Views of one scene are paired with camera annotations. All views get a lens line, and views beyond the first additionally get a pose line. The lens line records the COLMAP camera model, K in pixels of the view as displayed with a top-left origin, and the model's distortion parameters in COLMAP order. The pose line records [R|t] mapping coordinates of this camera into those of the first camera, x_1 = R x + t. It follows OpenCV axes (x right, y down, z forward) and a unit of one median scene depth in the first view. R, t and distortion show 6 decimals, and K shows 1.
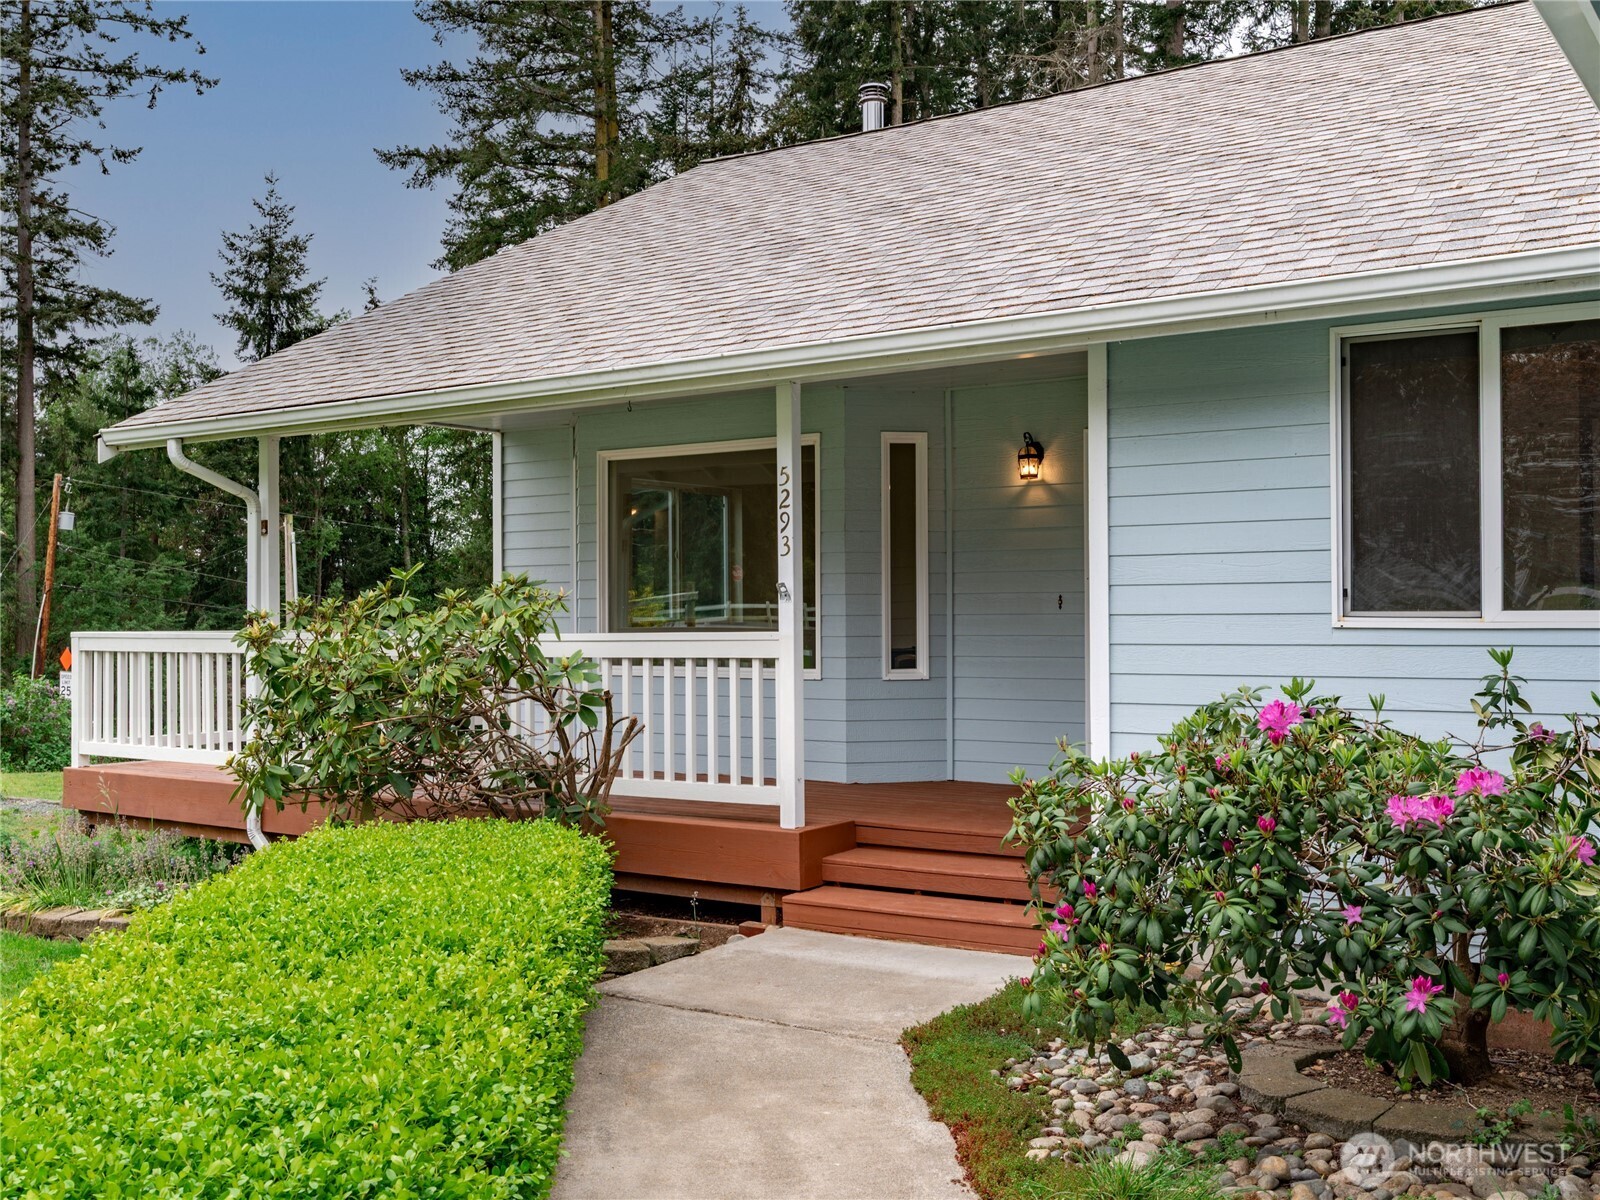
lens RADIAL K [[1539.4, 0, 797.1], [0, 1539.4, 609.5], [0, 0, 1]] dist [-0.013357, 0.000000]
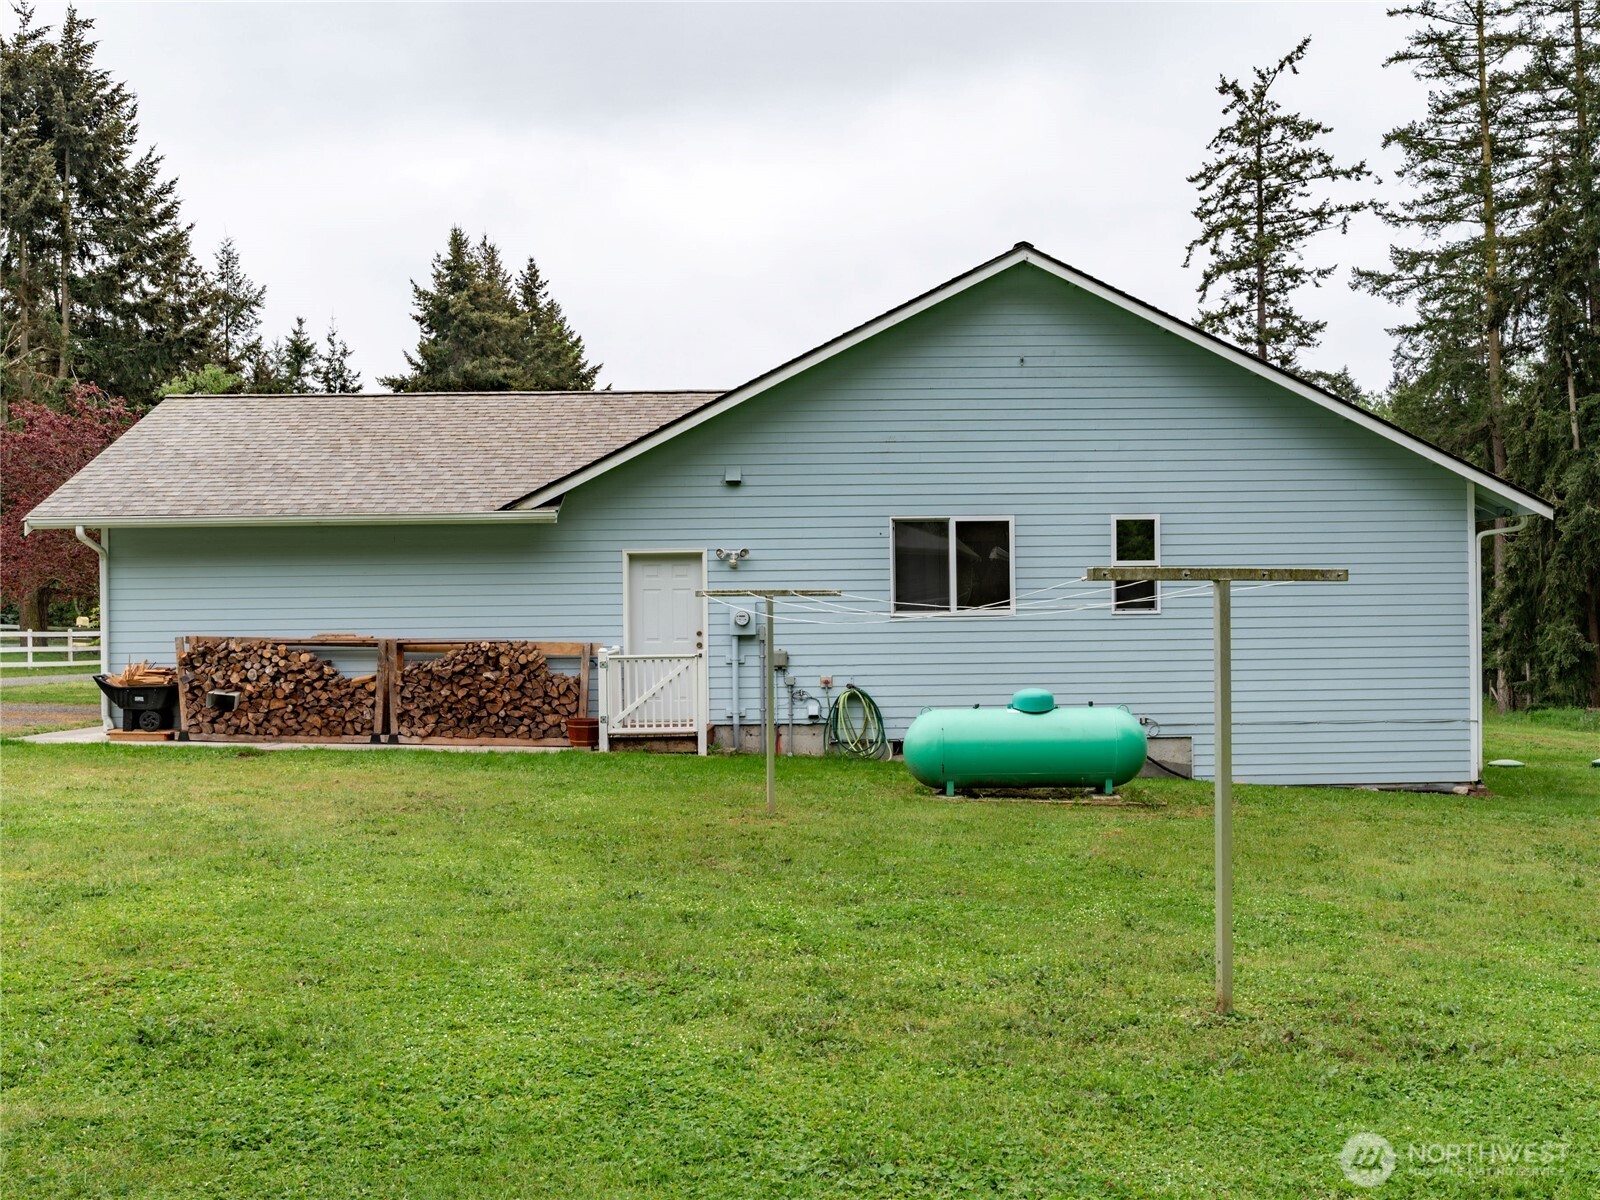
lens RADIAL K [[1302.8, 0, 798.6], [0, 1302.8, 603.3], [0, 0, 1]] dist [0.000542, 0.000645]
pose [[0.568176, -0.004419, -0.822895, 0.267828], [0.011584, 0.999929, 0.002628, -0.002043], [0.822825, -0.011025, 0.568187, -0.078173]]
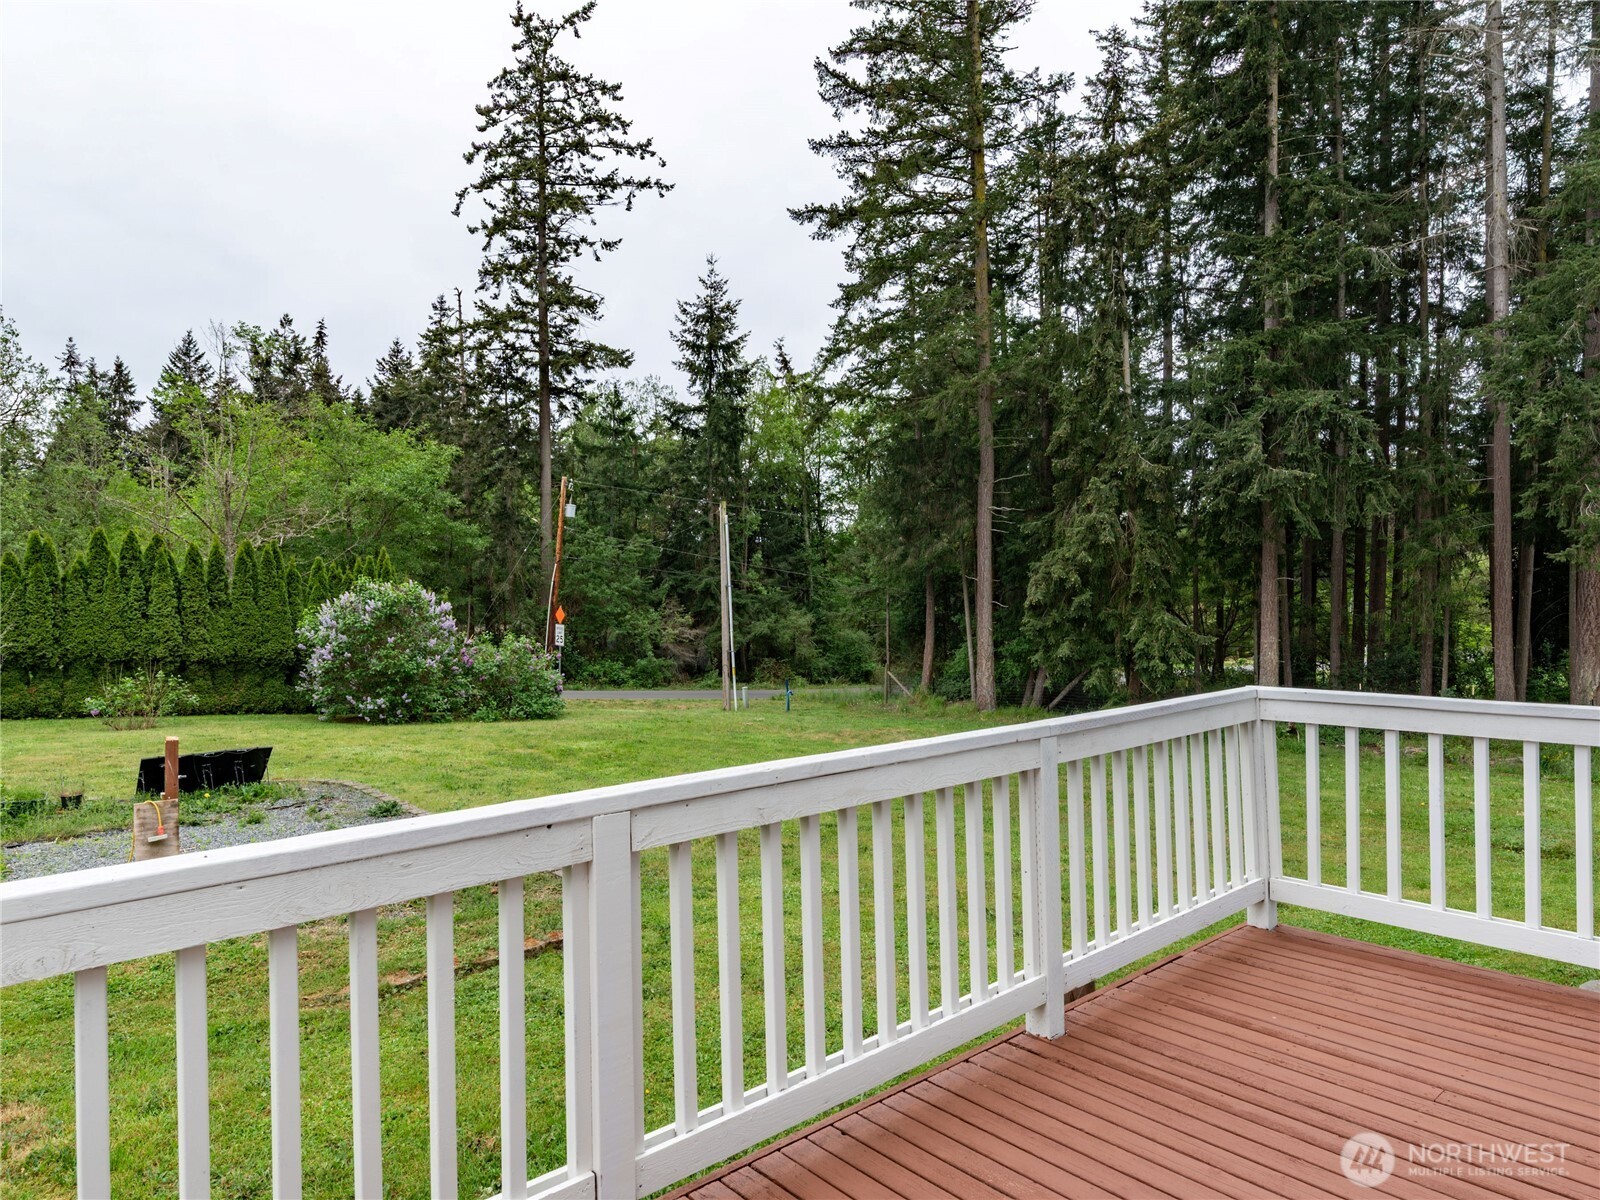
lens RADIAL K [[1075.8, 0, 806.5], [0, 1075.8, 583.5], [0, 0, 1]] dist [-0.000964, -0.000917]
pose [[0.970313, 0.003127, -0.241833, -0.031883], [-0.000405, 0.999936, 0.011303, -0.002940], [0.241853, -0.010870, 0.970252, 0.100958]]
